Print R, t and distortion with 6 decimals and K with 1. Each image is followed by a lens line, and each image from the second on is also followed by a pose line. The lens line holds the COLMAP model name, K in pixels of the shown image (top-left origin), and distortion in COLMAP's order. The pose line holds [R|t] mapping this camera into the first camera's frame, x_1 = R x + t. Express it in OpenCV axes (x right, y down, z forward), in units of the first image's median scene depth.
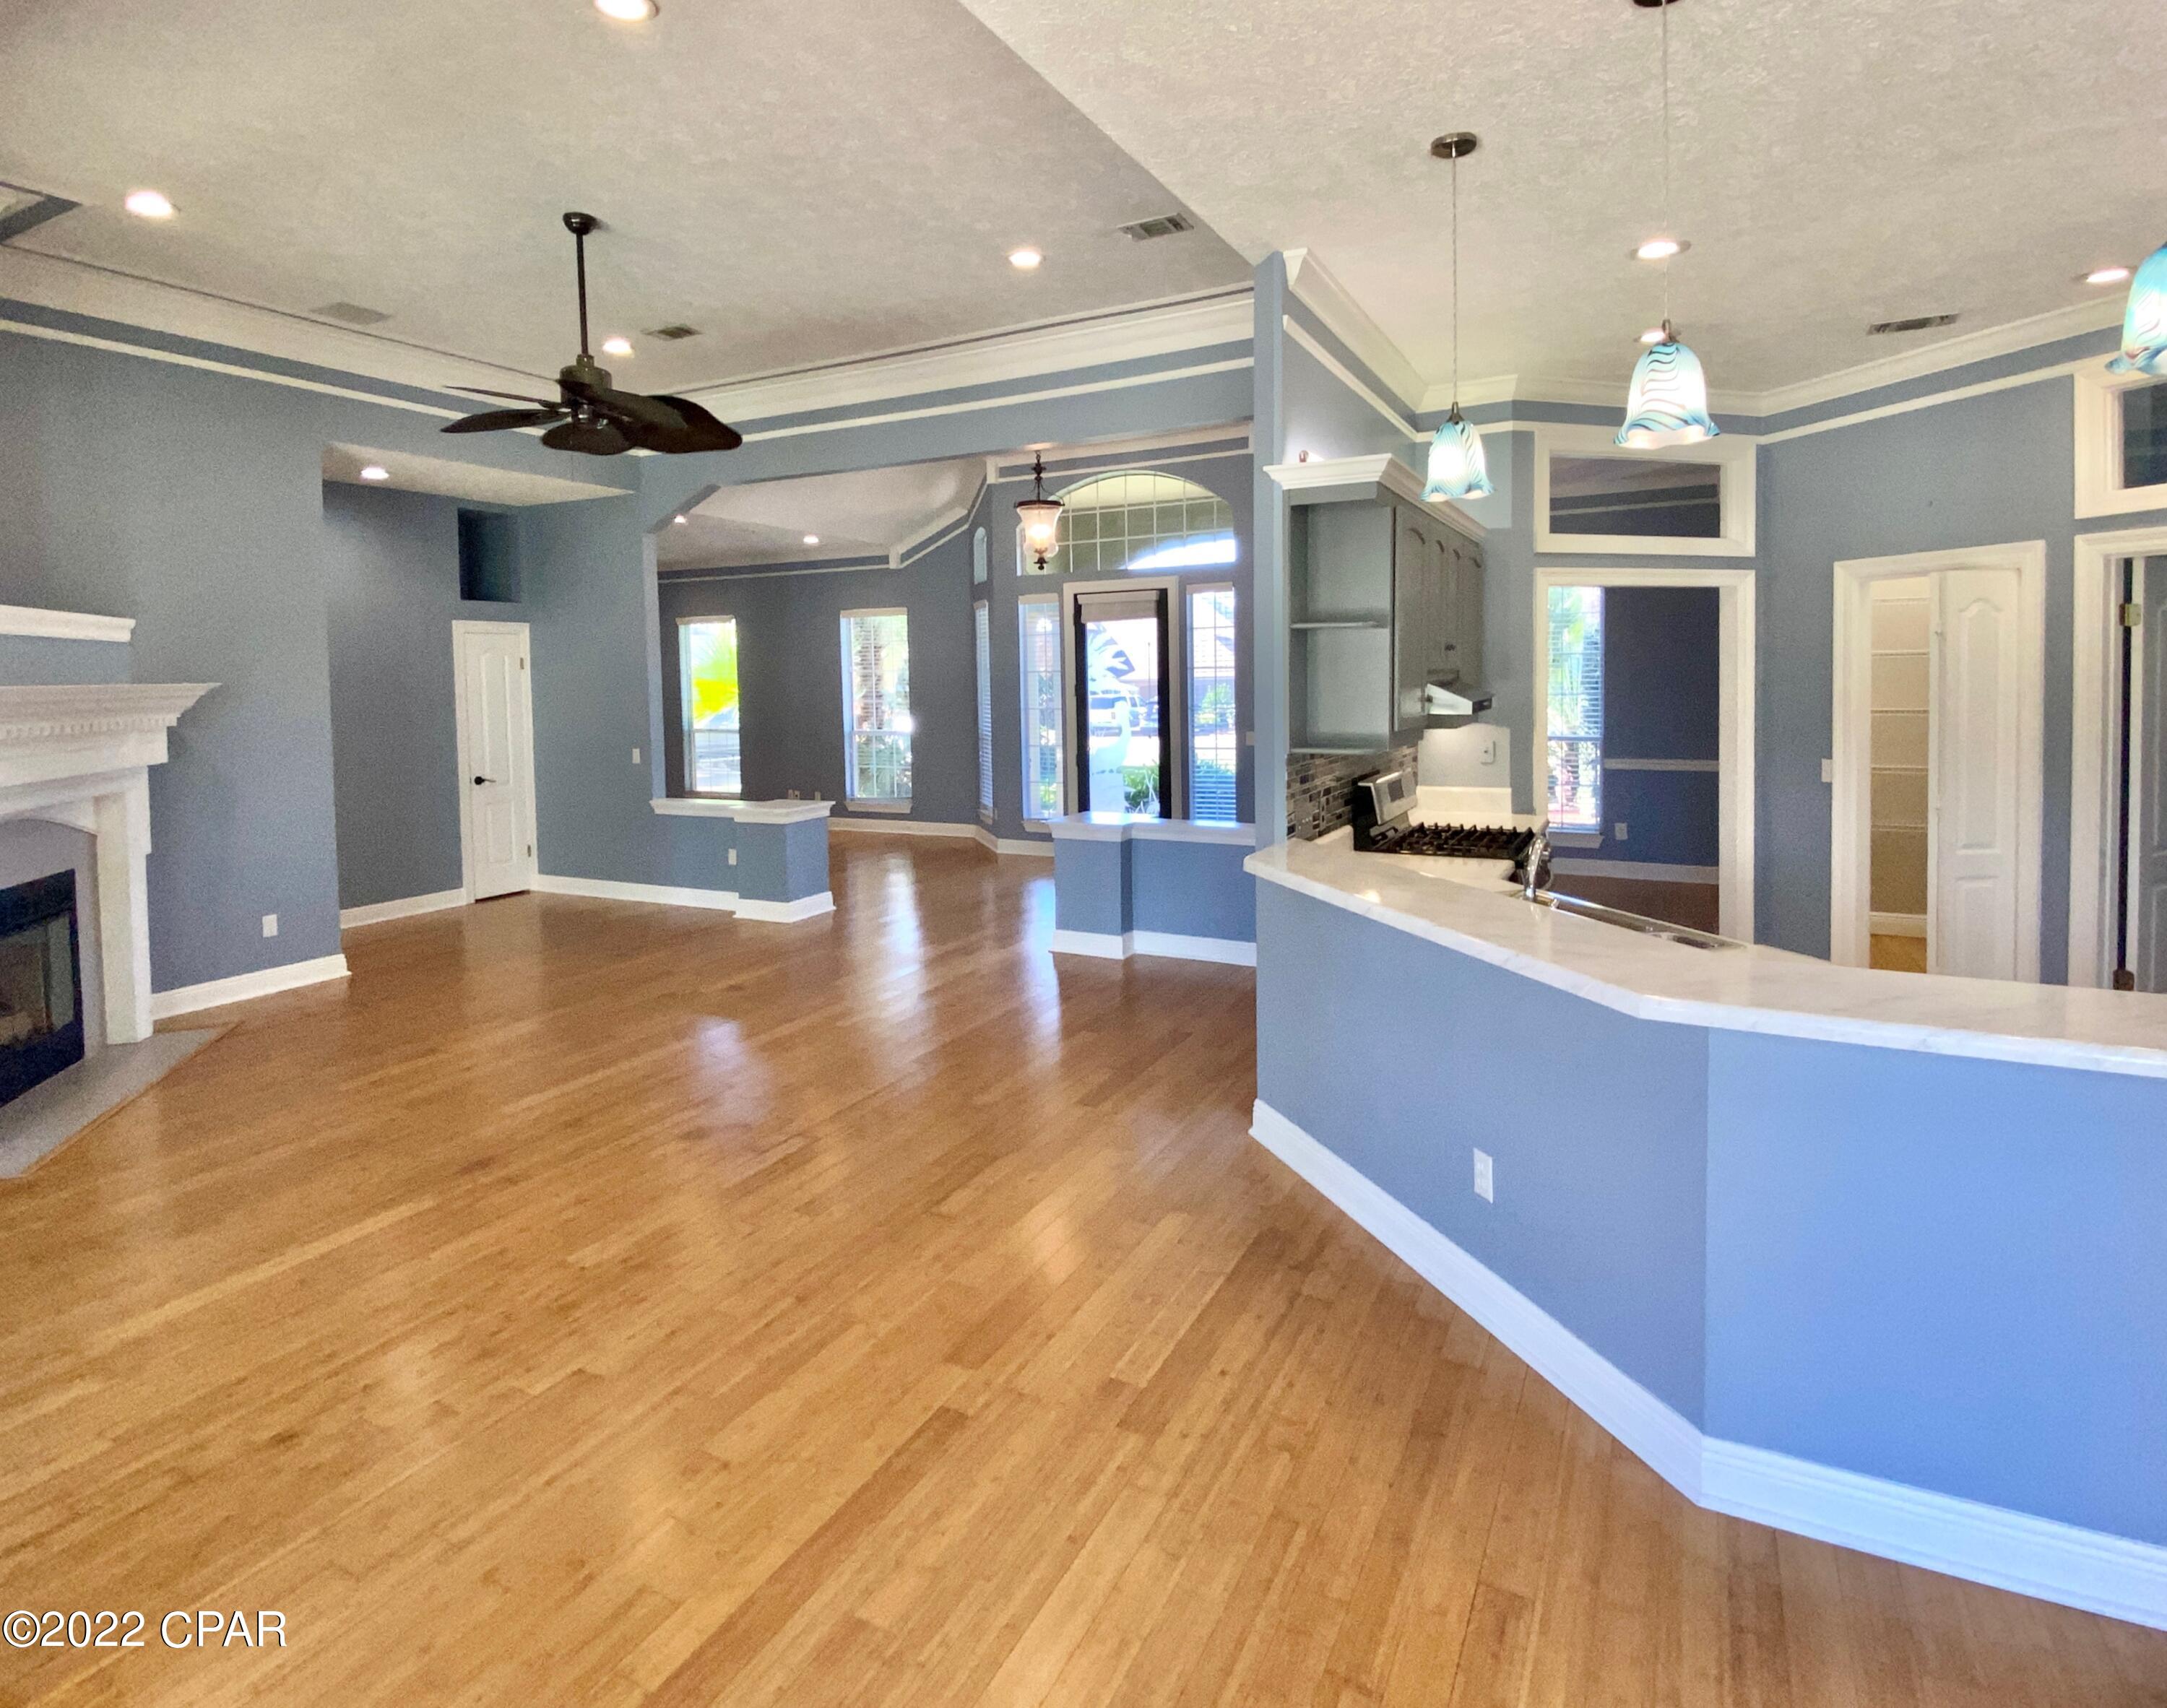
lens RADIAL K [[1169.6, 0, 1161.1], [0, 1169.6, 719.9], [0, 0, 1]] dist [-0.004595, -0.009260]
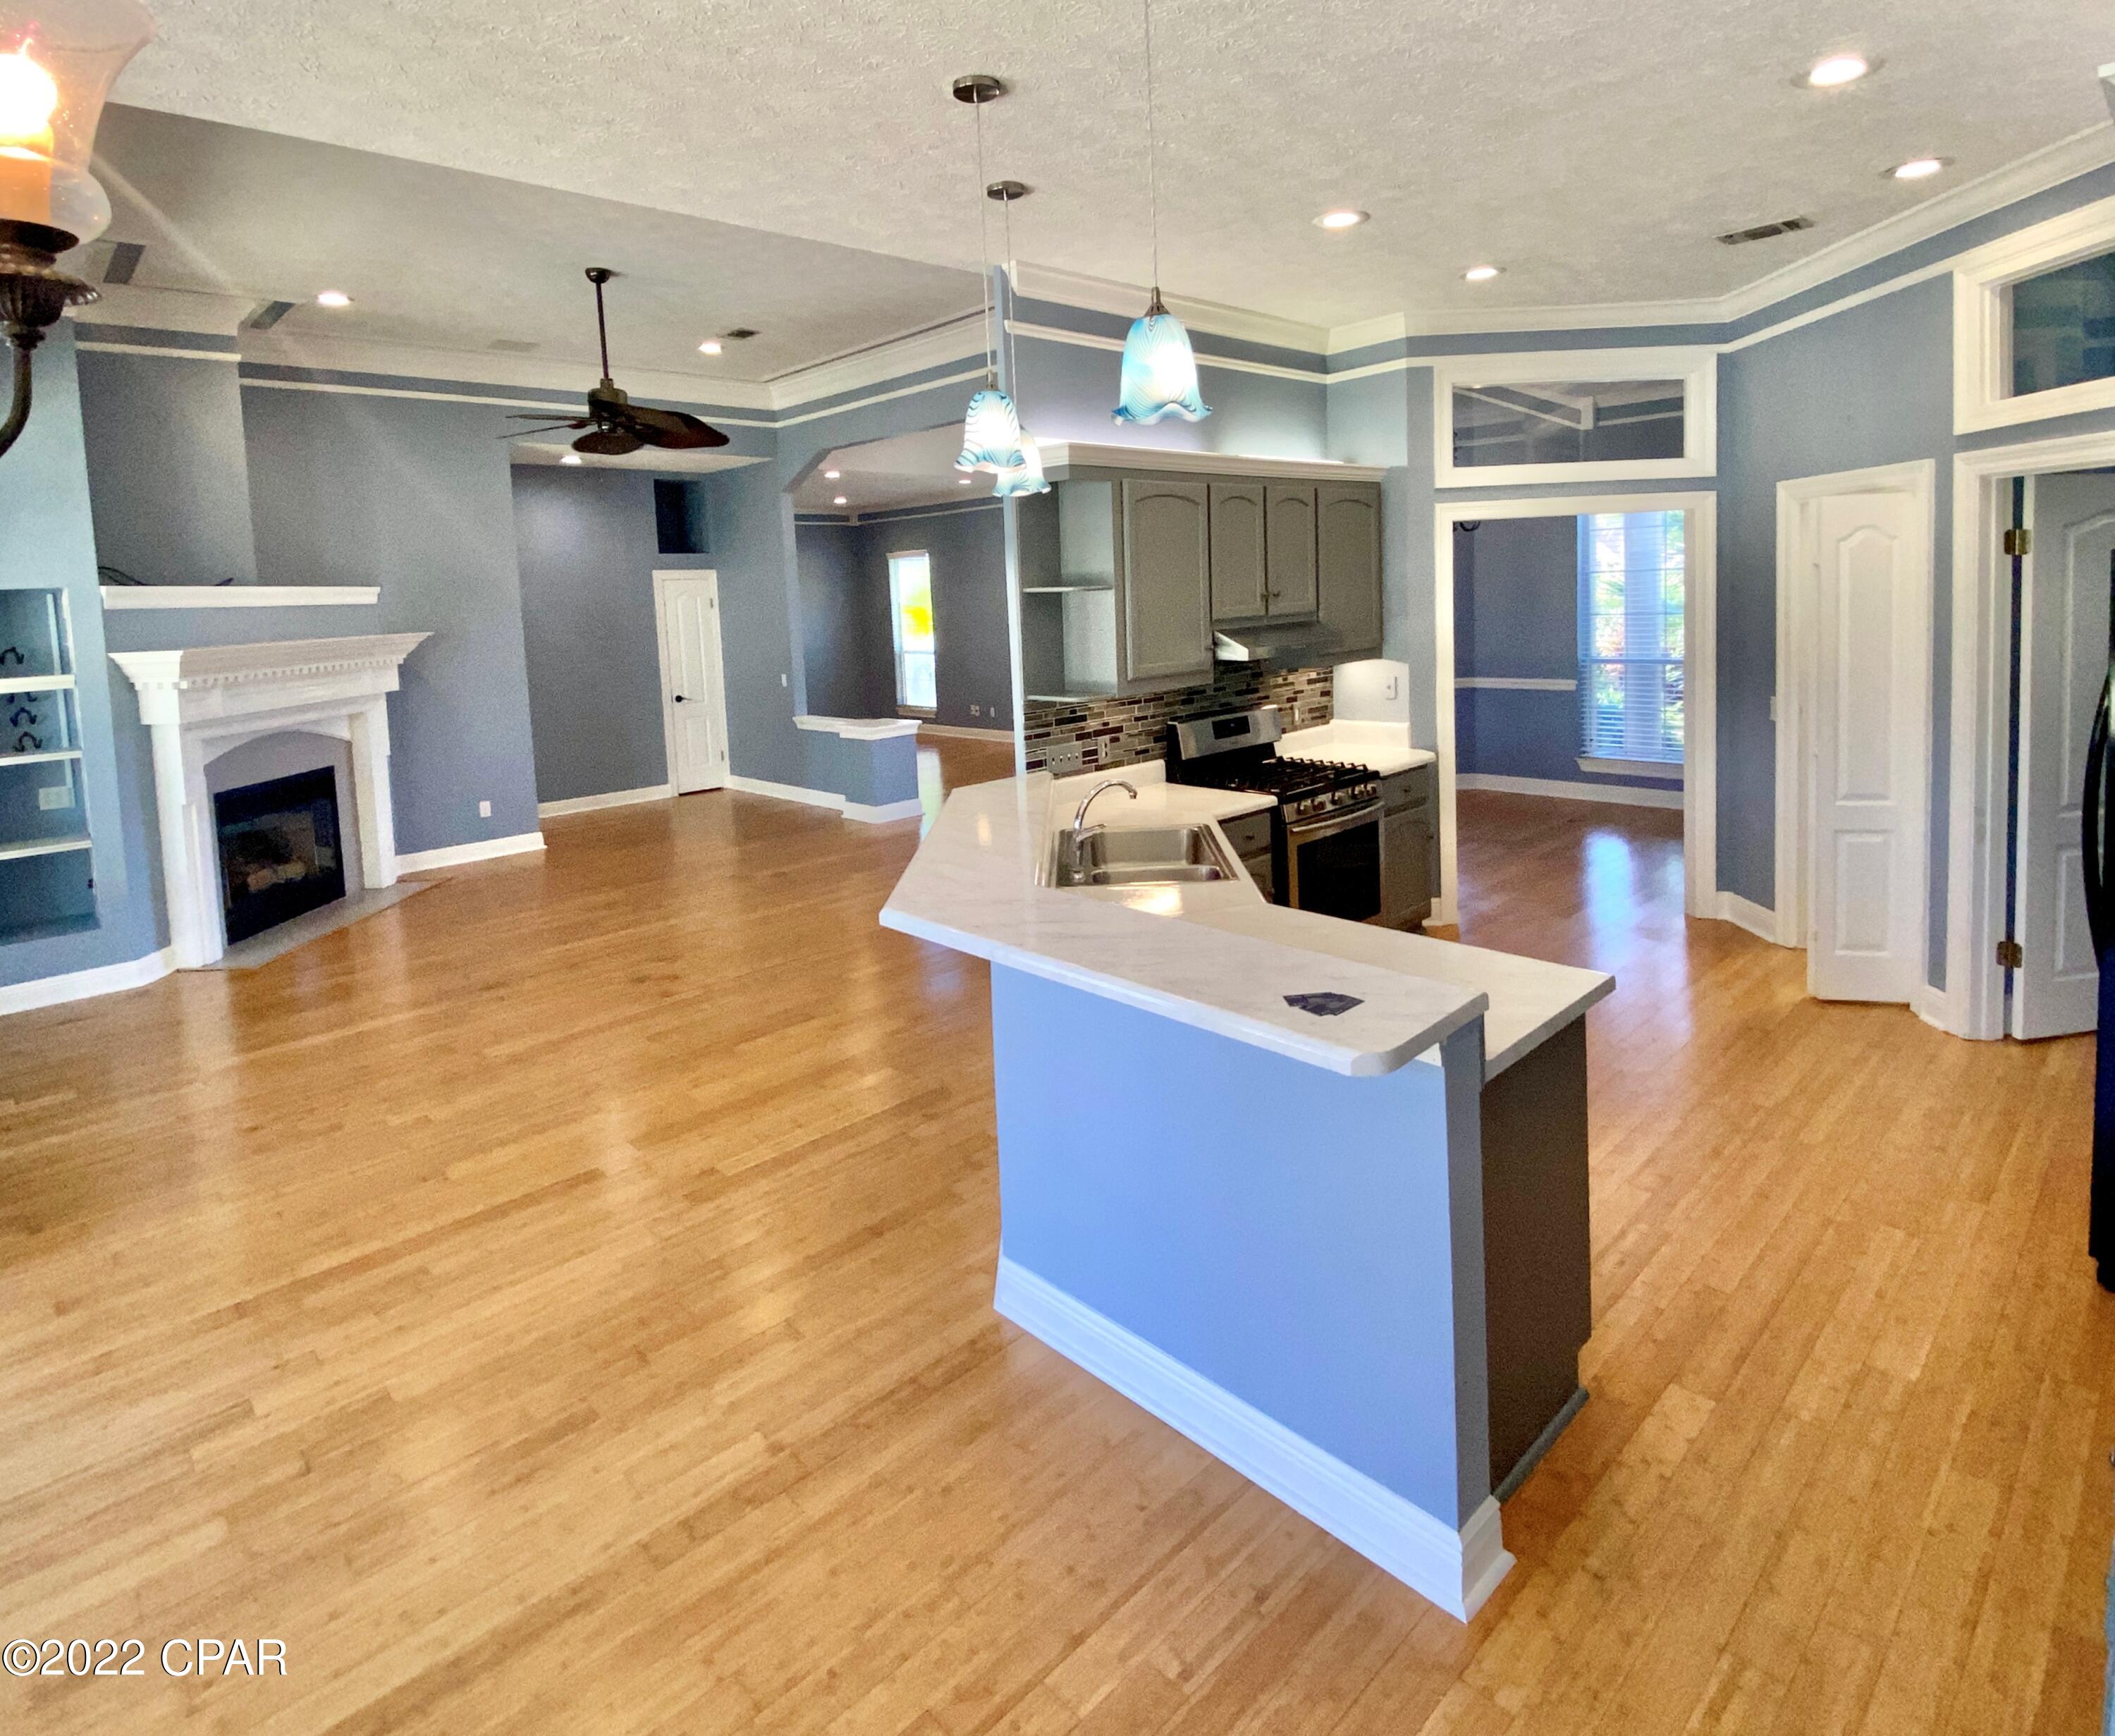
lens RADIAL K [[1198.5, 0, 1132.5], [0, 1198.5, 681.7], [0, 0, 1]] dist [-0.007584, -0.009367]
pose [[0.945246, 0.004528, -0.326327, 0.444421], [0.011354, 0.998842, 0.046748, -0.030793], [0.326161, -0.047893, 0.944100, -0.064768]]
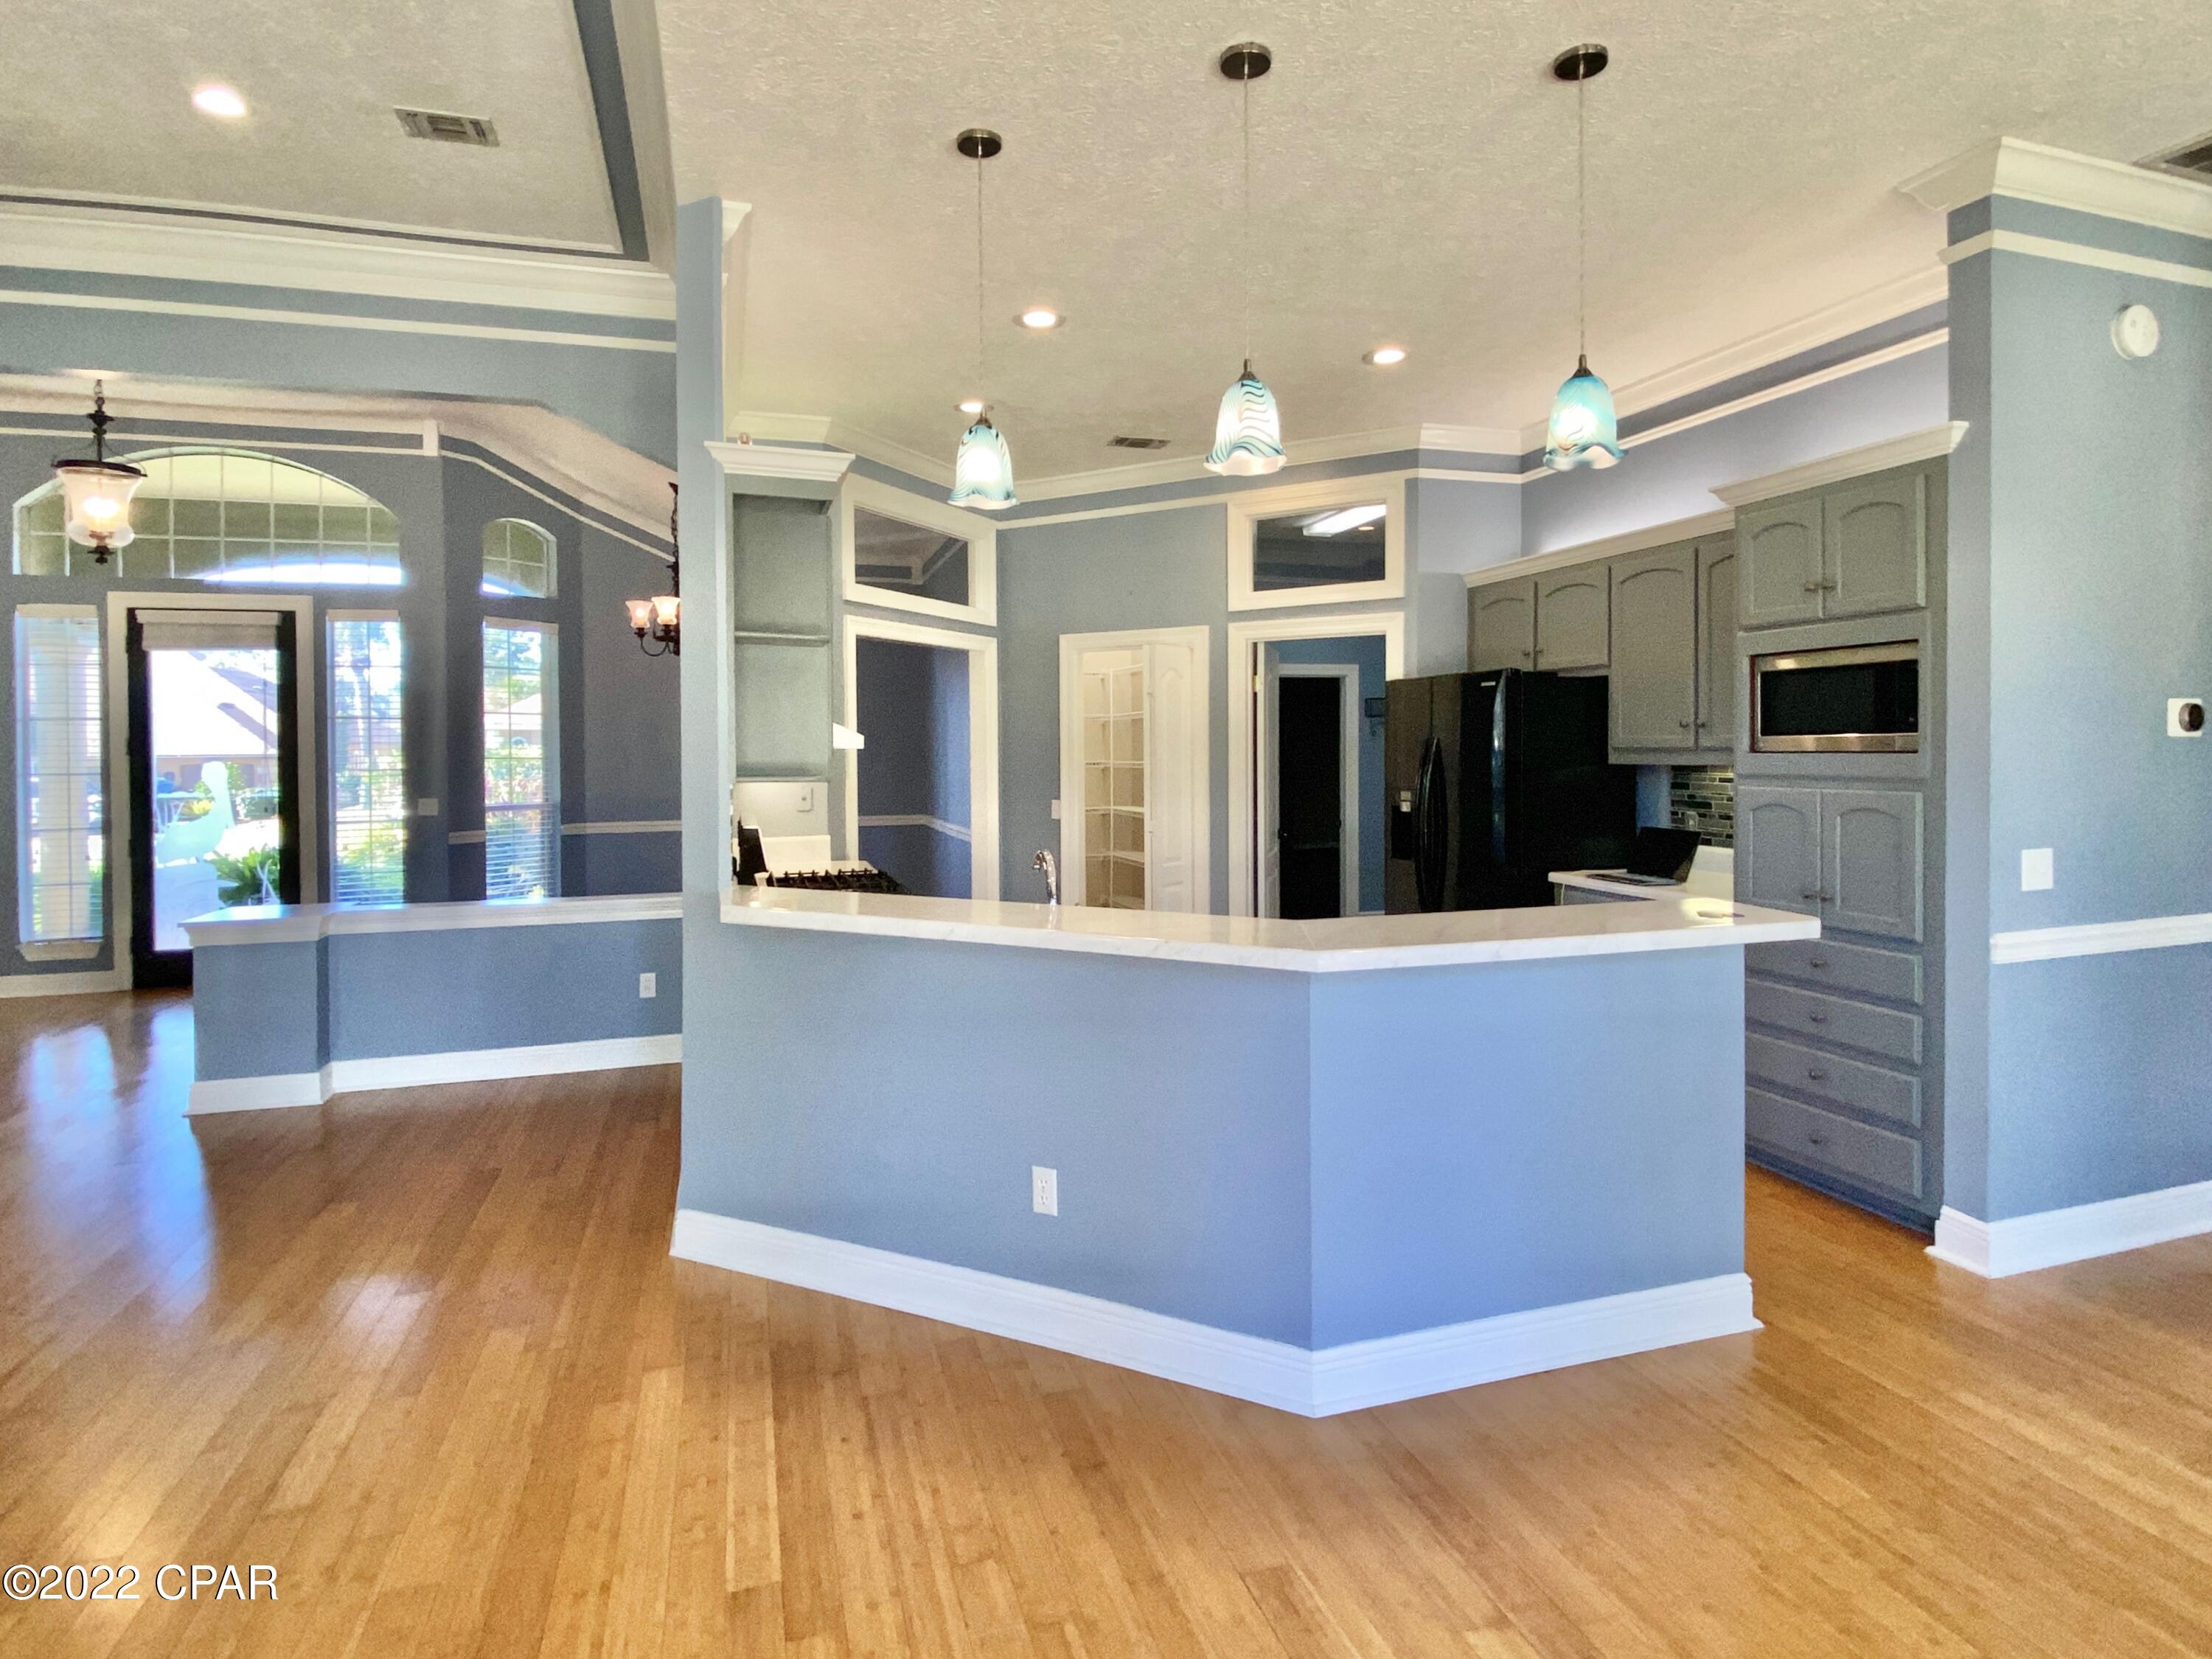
lens RADIAL K [[1121.3, 0, 1162.9], [0, 1121.3, 765.3], [0, 0, 1]] dist [0.009538, -0.009604]
pose [[0.701375, -0.003724, 0.712782, -0.182042], [0.030441, 0.999231, -0.024733, 0.032685], [-0.712142, 0.039045, 0.700949, 0.144659]]
